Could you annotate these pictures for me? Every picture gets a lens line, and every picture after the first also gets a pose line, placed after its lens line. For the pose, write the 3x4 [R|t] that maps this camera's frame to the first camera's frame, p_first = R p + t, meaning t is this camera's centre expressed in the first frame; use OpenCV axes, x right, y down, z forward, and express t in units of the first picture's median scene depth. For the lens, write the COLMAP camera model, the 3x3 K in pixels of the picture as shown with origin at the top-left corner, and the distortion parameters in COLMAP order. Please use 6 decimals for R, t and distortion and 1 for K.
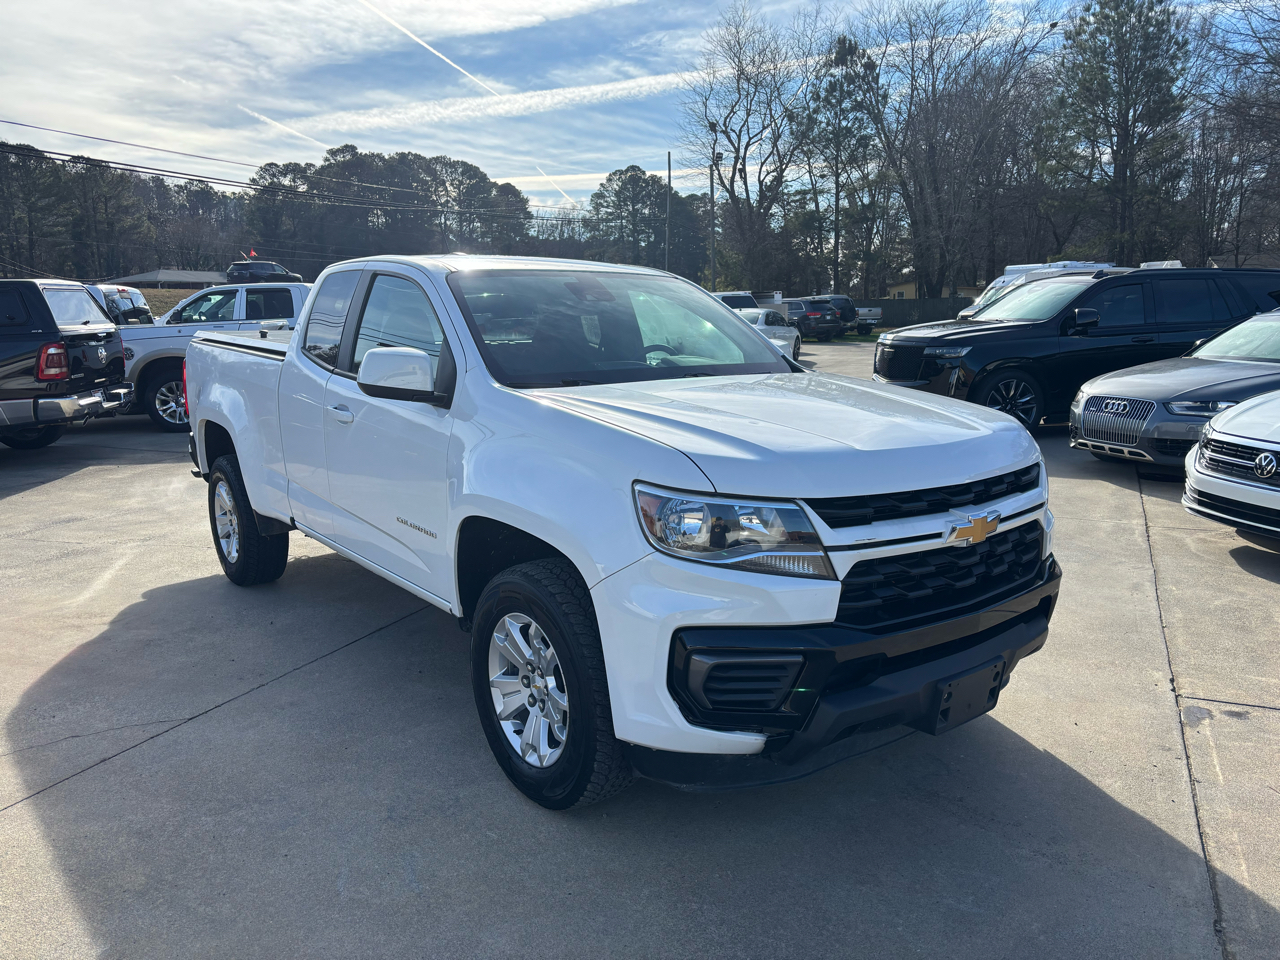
lens RADIAL K [[972.1, 0, 630.4], [0, 972.1, 475.3], [0, 0, 1]] dist [0.036890, -0.036562]
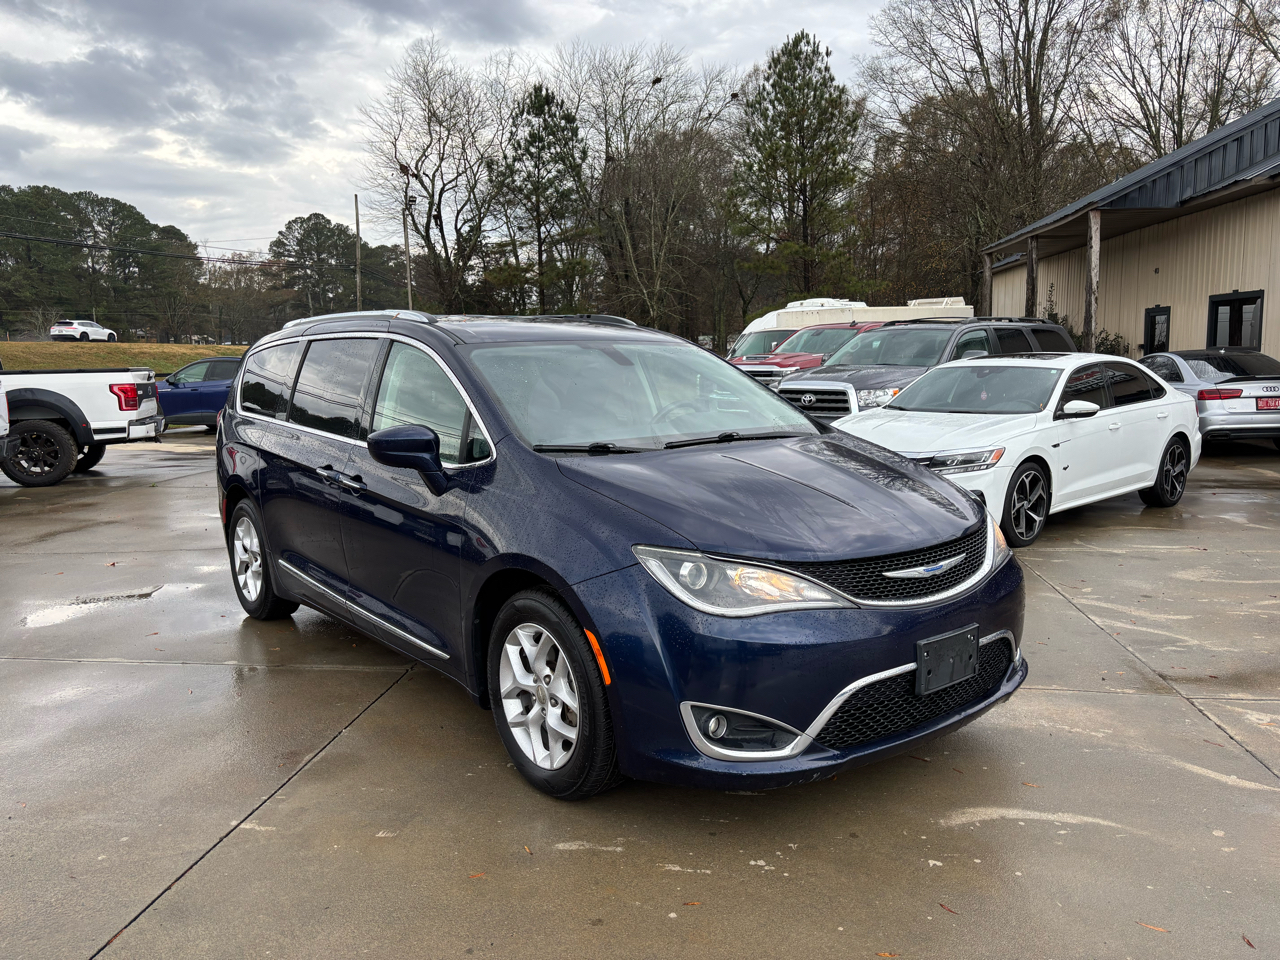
lens RADIAL K [[972.1, 0, 640.0], [0, 972.1, 480.0], [0, 0, 1]] dist [0.049399, -0.056635]
pose [[0.951090, -0.037526, 0.306626, 0.001404], [0.053052, 0.997689, -0.042455, -0.008883], [-0.304324, 0.056645, 0.950883, 0.056293]]
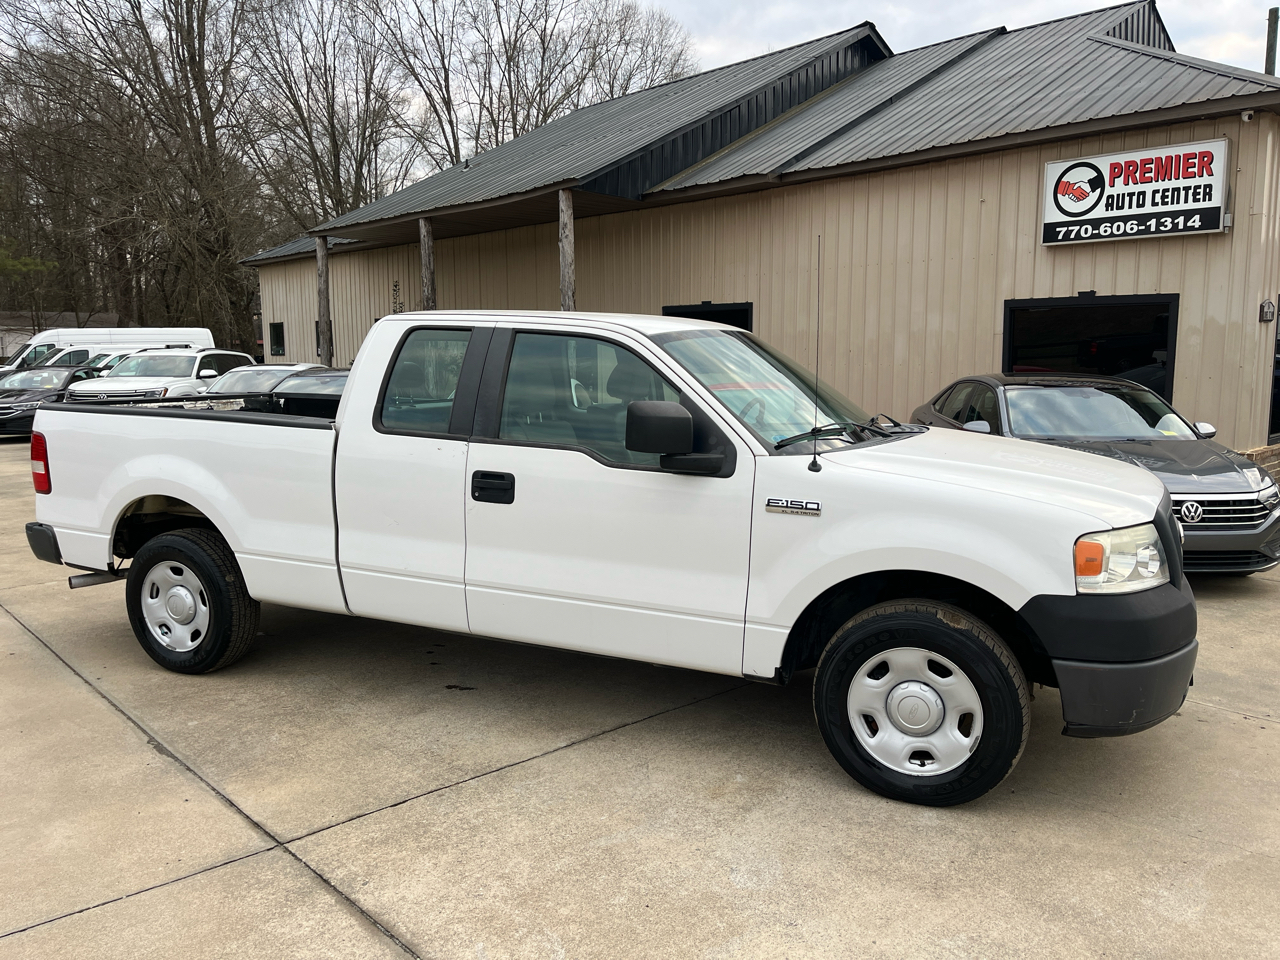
lens RADIAL K [[959.7, 0, 643.3], [0, 959.7, 479.1], [0, 0, 1]] dist [0.081145, -0.107704]
pose [[0.372112, -0.103989, 0.922344, 0.012443], [0.156980, 0.986440, 0.047883, -0.036309], [-0.914817, 0.126972, 0.383390, 0.198998]]
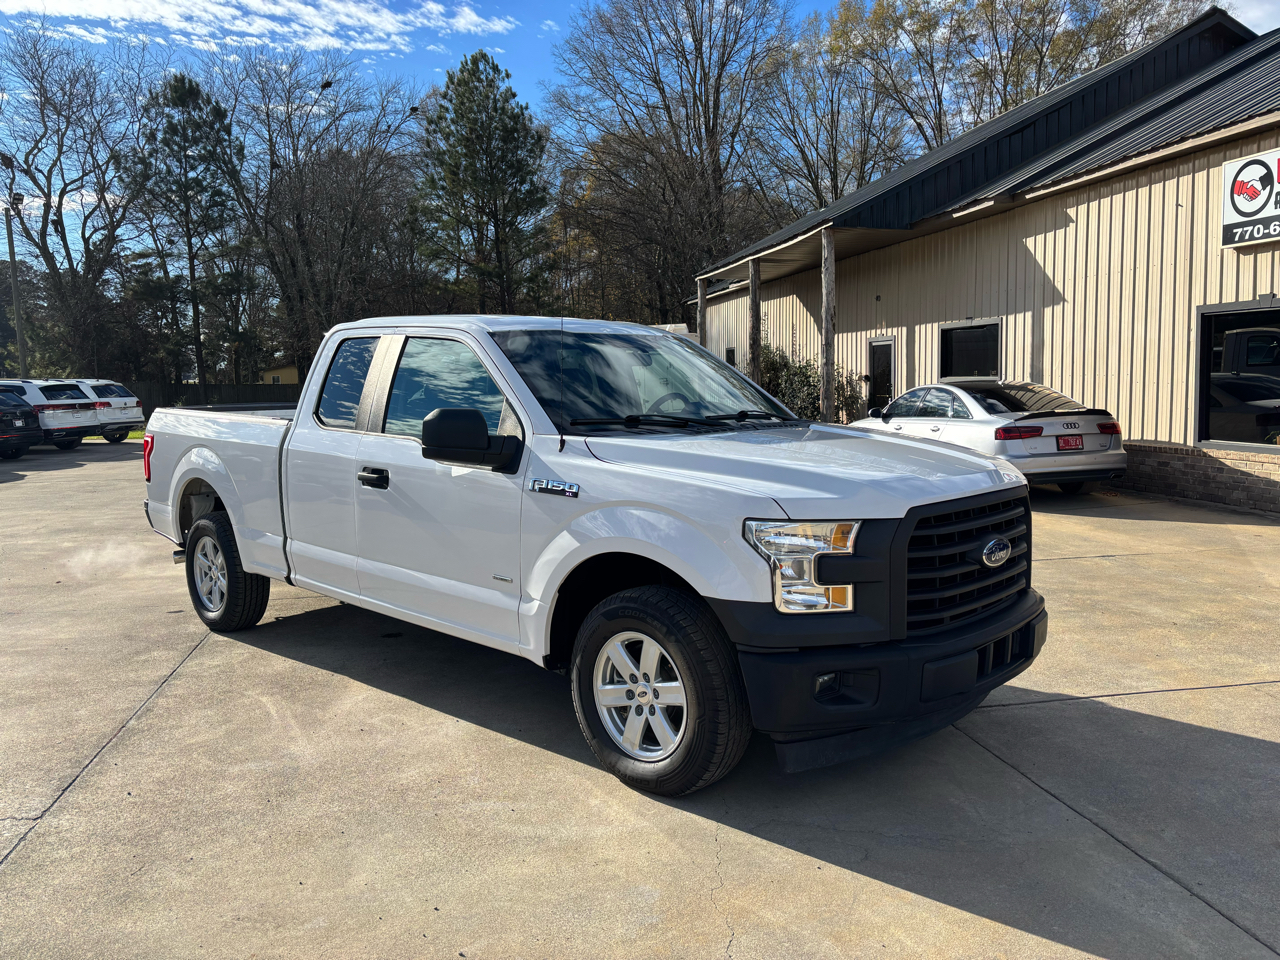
lens RADIAL K [[951.8, 0, 640.0], [0, 951.8, 480.0], [0, 0, 1]] dist [0.072806, -0.090007]
pose [[0.807967, -0.059601, 0.586206, 0.024924], [0.106309, 0.993290, -0.045535, -0.020279], [-0.579559, 0.099110, 0.808881, 0.115899]]
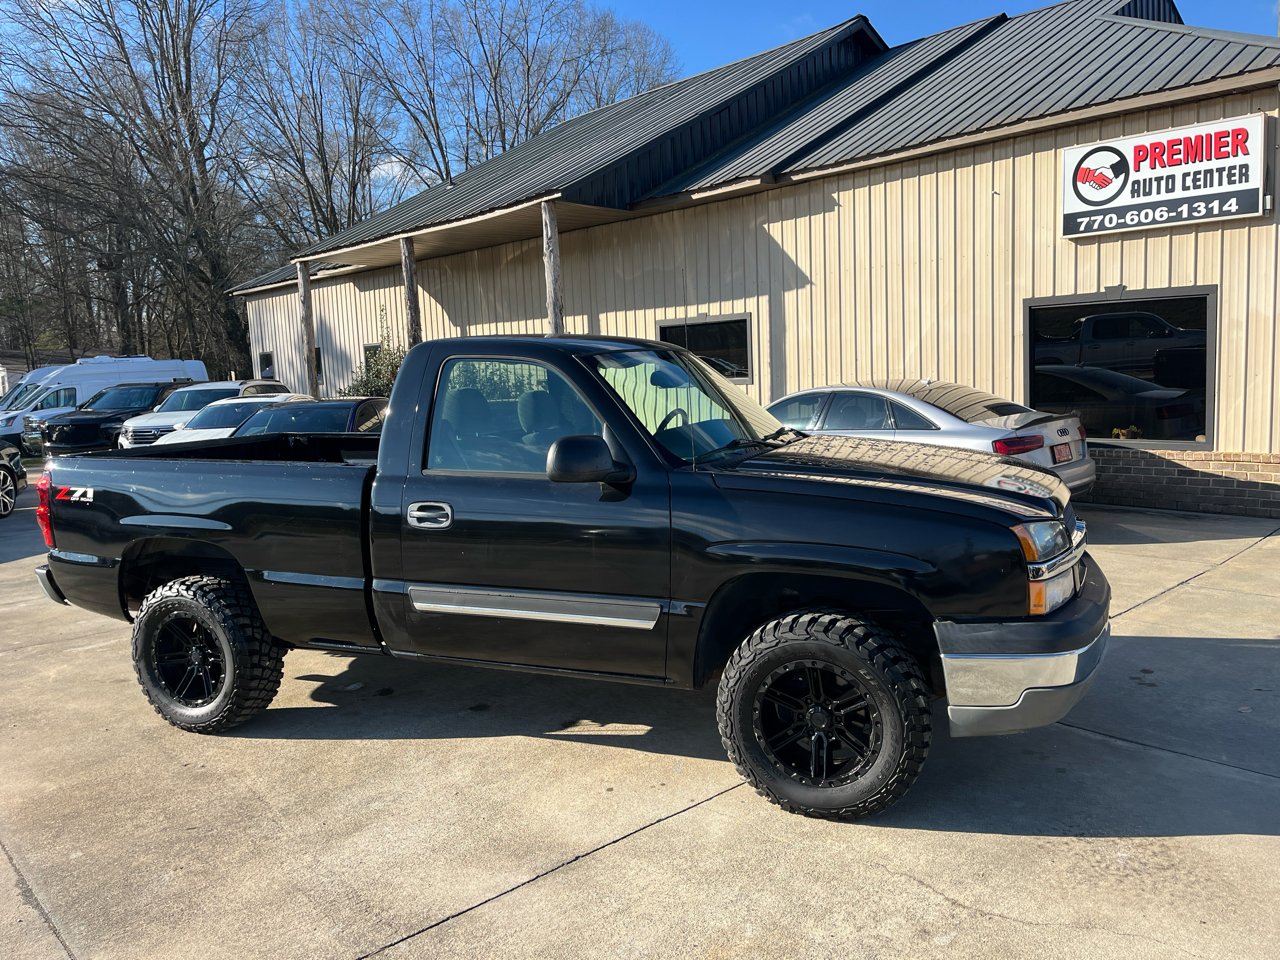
lens RADIAL K [[965.0, 0, 633.1], [0, 965.0, 479.1], [0, 0, 1]] dist [0.070599, -0.105565]
pose [[0.383867, -0.103900, 0.917524, 0.026422], [0.194129, 0.980523, 0.029816, -0.037787], [-0.902751, 0.166673, 0.396560, 0.202096]]
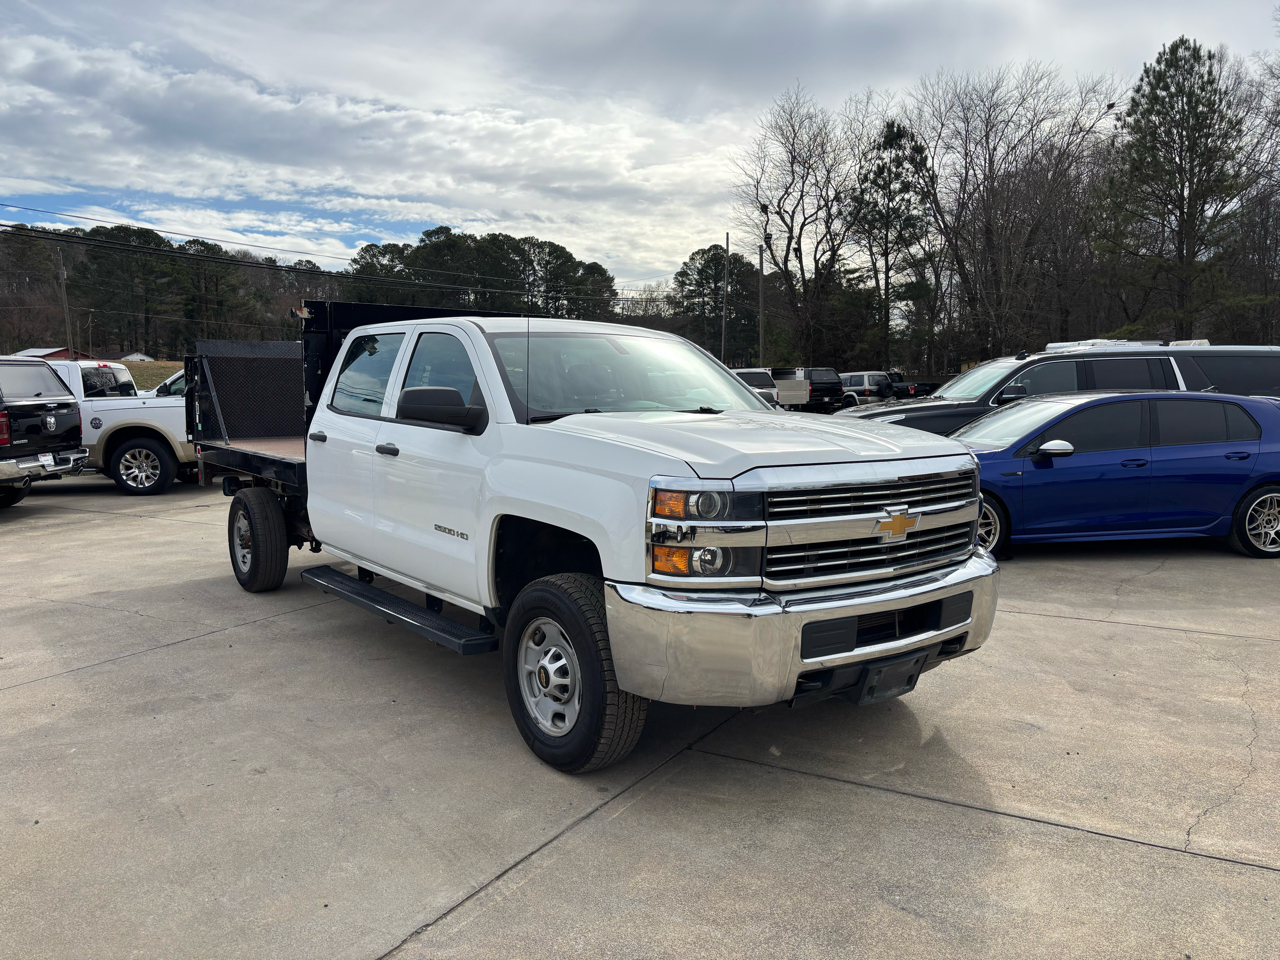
lens RADIAL K [[972.1, 0, 640.0], [0, 972.1, 480.0], [0, 0, 1]] dist [0.049399, -0.056635]
pose [[0.996503, 0.014895, -0.082222, 0.038639], [-0.020643, 0.997368, -0.069503, 0.000526], [0.080970, 0.070957, 0.994188, -0.006245]]
